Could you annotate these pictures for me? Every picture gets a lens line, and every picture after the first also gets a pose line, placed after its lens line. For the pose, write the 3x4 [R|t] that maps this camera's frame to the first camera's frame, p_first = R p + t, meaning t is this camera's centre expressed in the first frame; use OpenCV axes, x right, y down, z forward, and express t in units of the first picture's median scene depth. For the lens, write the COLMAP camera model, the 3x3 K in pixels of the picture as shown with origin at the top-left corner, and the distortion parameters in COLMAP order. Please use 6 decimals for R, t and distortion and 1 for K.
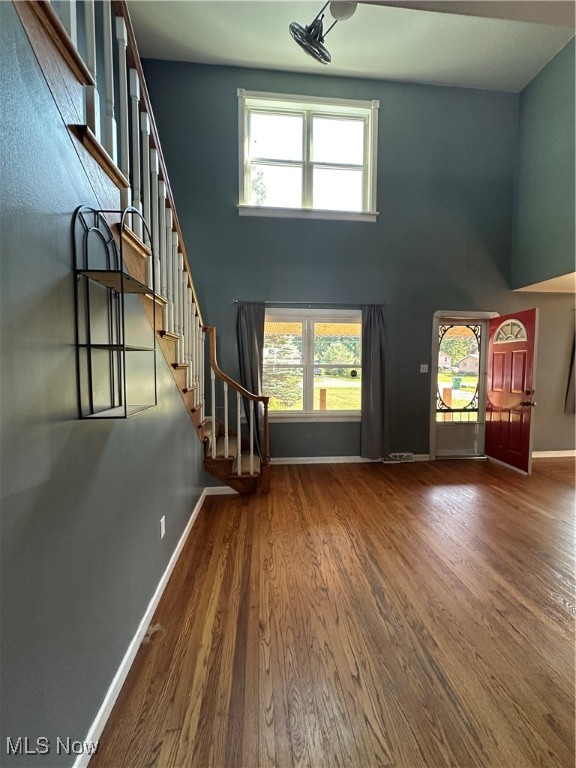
lens RADIAL K [[305.9, 0, 289.8], [0, 305.9, 382.8], [0, 0, 1]] dist [-0.000863, -0.000009]
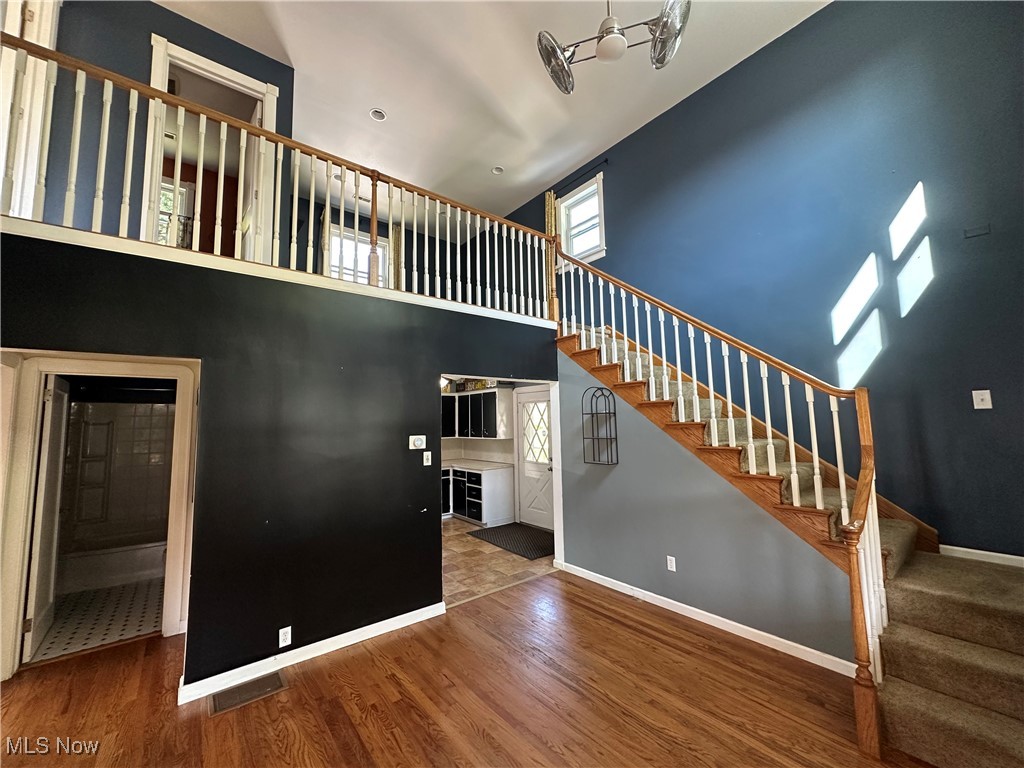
lens RADIAL K [[407.9, 0, 512.1], [0, 407.9, 381.3], [0, 0, 1]] dist [-0.000863, -0.000009]
pose [[-0.832751, -0.042421, -0.552019, 0.719570], [-0.013240, 0.998301, -0.056743, -0.139512], [0.553489, -0.039944, -0.831898, 1.253396]]
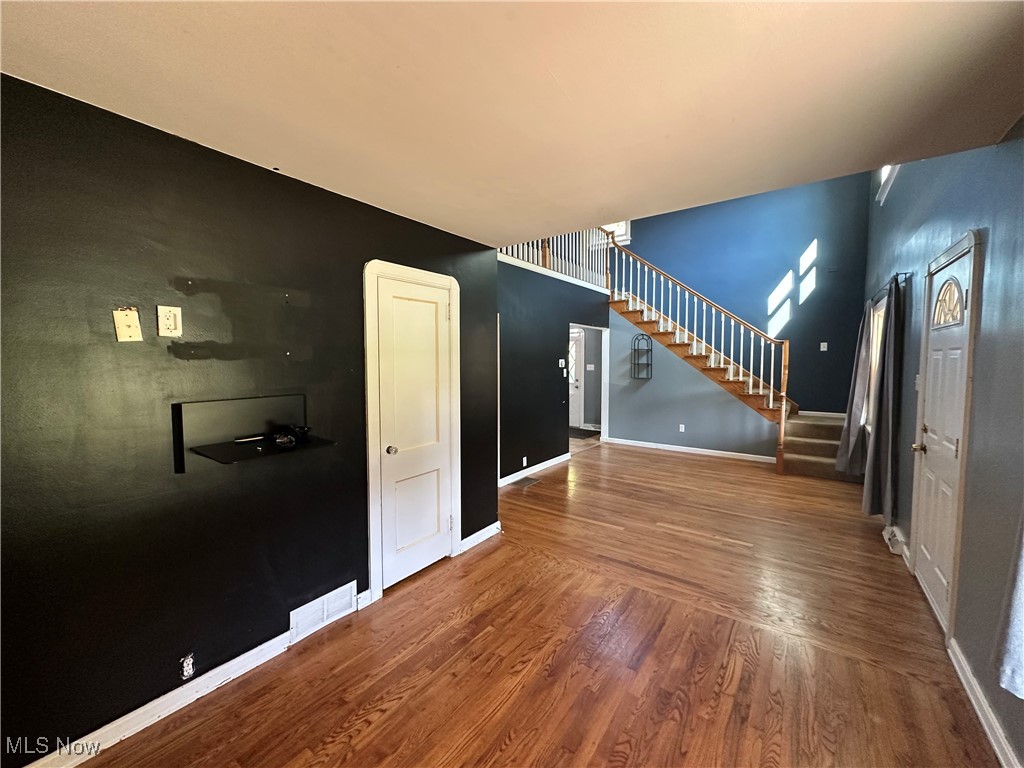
lens RADIAL K [[407.9, 0, 514.7], [0, 407.9, 380.8], [0, 0, 1]] dist [-0.000863, -0.000009]
pose [[-0.658800, 0.036670, -0.751424, 1.850478], [-0.041863, 0.995477, 0.085283, -0.105942], [0.751153, 0.087641, -0.654285, 1.265714]]
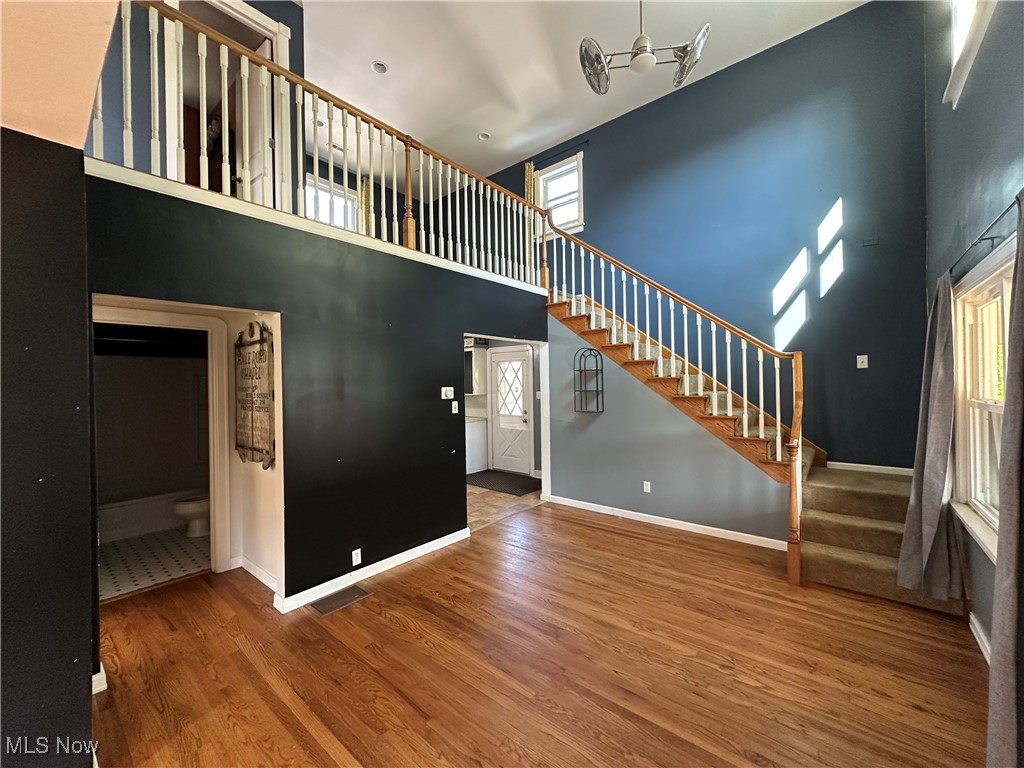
lens RADIAL K [[407.9, 0, 513.1], [0, 407.9, 381.3], [0, 0, 1]] dist [-0.000863, -0.000009]
pose [[-0.704784, 0.004649, -0.709407, 1.051705], [-0.025176, 0.999185, 0.031560, -0.115150], [0.708975, 0.040103, -0.704092, 1.208955]]
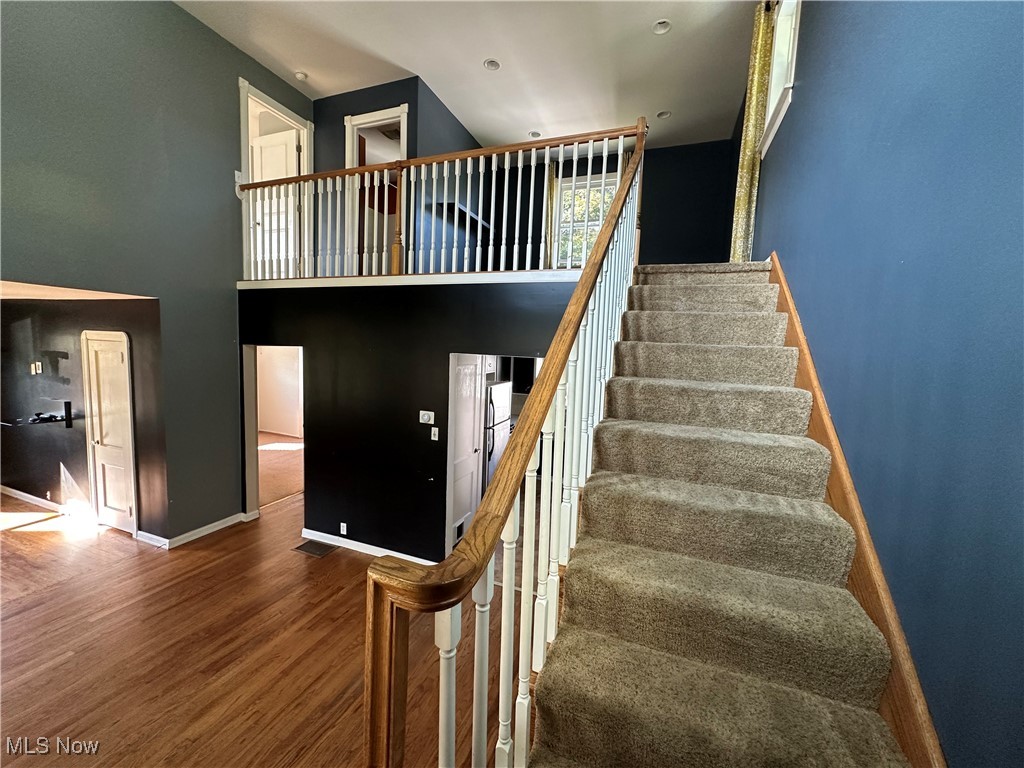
lens RADIAL K [[407.9, 0, 510.5], [0, 407.9, 381.5], [0, 0, 1]] dist [-0.000863, -0.000009]
pose [[-0.895346, -0.077542, 0.438568, -0.384881], [-0.019118, 0.990511, 0.136100, -0.299933], [-0.444960, 0.113472, -0.888333, 1.127187]]
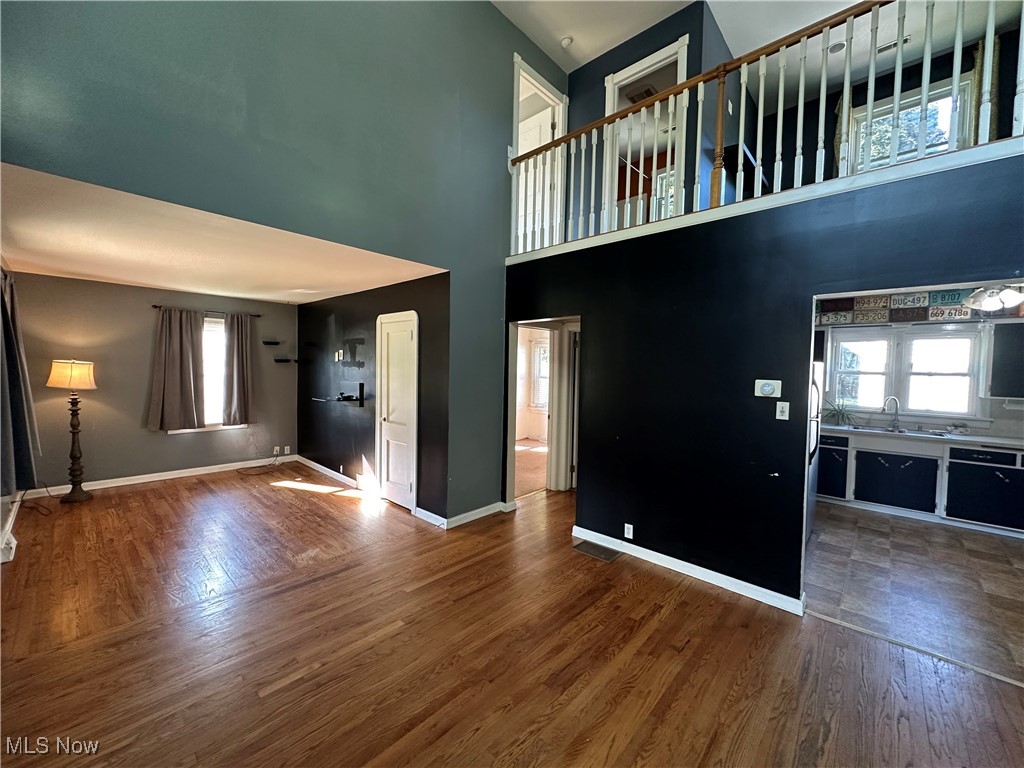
lens RADIAL K [[407.9, 0, 511.0], [0, 407.9, 381.2], [0, 0, 1]] dist [-0.000863, -0.000009]
pose [[-0.667798, -0.043367, 0.743078, 0.055142], [0.016326, 0.997208, 0.072870, -0.122396], [-0.744163, 0.060794, -0.665225, 1.176164]]
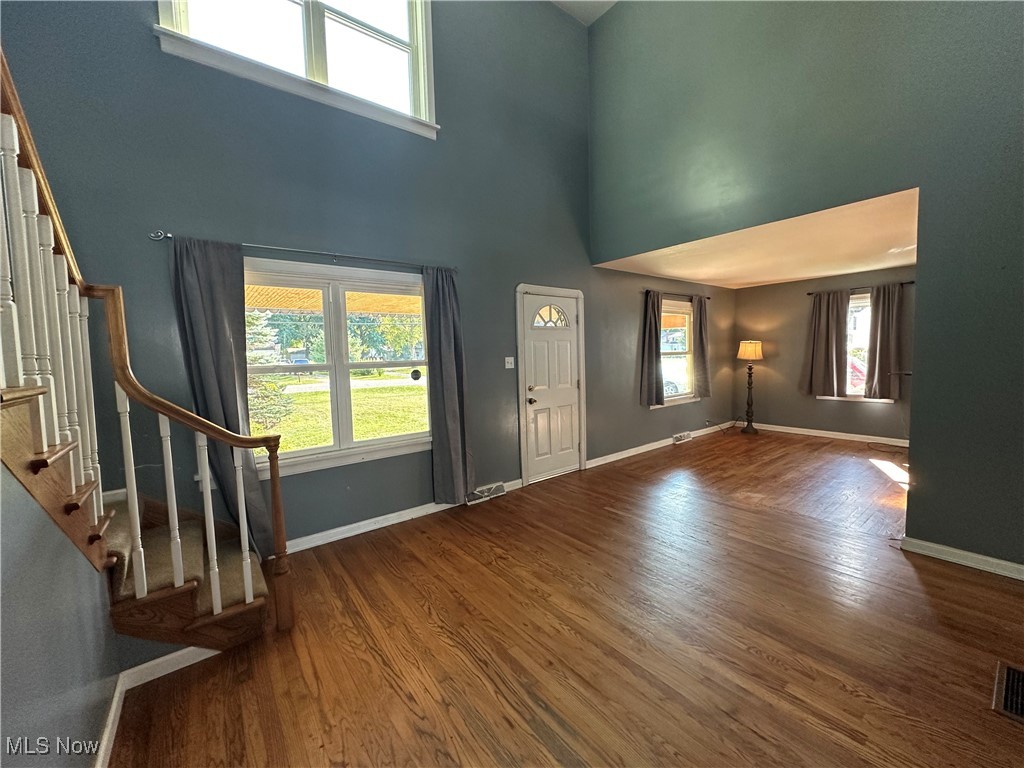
lens RADIAL K [[407.9, 0, 512.4], [0, 407.9, 381.2], [0, 0, 1]] dist [-0.000863, -0.000009]
pose [[0.843729, -0.064137, 0.532924, -0.096441], [0.060275, 0.997877, 0.024666, -0.035376], [-0.533375, 0.011311, 0.845803, 0.244060]]
